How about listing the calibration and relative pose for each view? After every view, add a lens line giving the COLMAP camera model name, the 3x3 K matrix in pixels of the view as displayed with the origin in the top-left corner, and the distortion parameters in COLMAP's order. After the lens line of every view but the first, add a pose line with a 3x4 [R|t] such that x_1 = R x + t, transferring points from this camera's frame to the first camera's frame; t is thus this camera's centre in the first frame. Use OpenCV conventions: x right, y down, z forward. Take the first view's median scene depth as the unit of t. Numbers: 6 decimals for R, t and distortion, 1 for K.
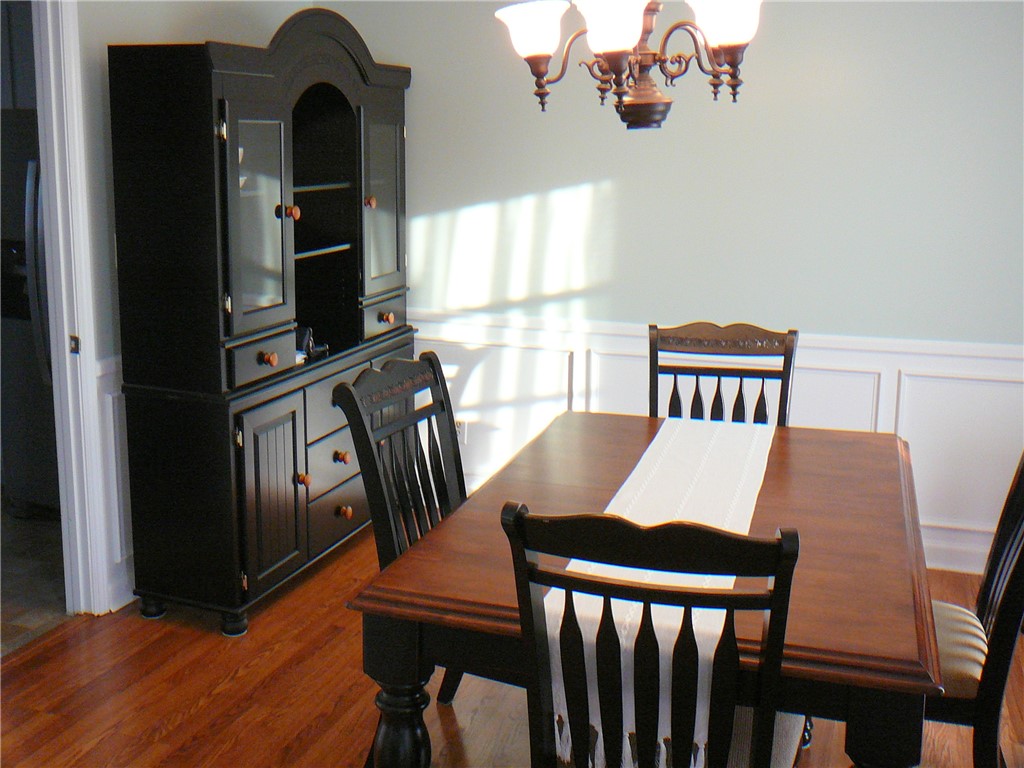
lens RADIAL K [[1119.4, 0, 506.5], [0, 1119.4, 384.1], [0, 0, 1]] dist [-0.058395, 0.000000]
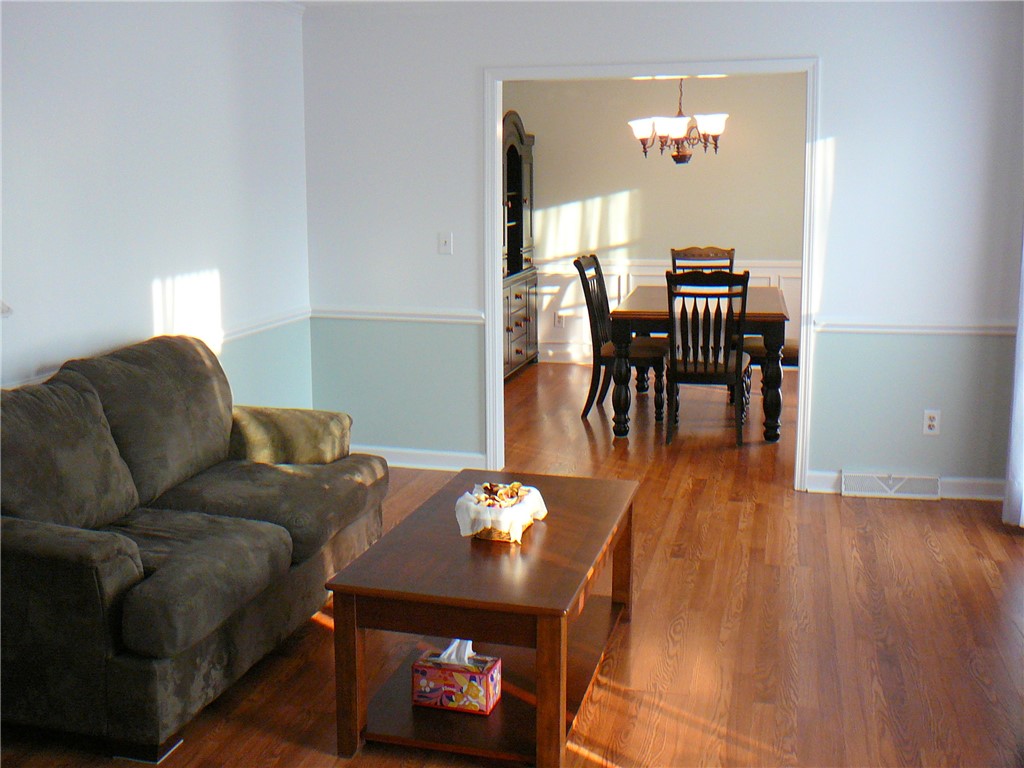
lens RADIAL K [[1119.4, 0, 515.5], [0, 1119.4, 385.5], [0, 0, 1]] dist [-0.058395, 0.000000]
pose [[0.994765, -0.037362, 0.095116, -0.566902], [0.040233, 0.998785, -0.028446, 0.378863], [-0.093938, 0.032124, 0.995060, -1.680103]]
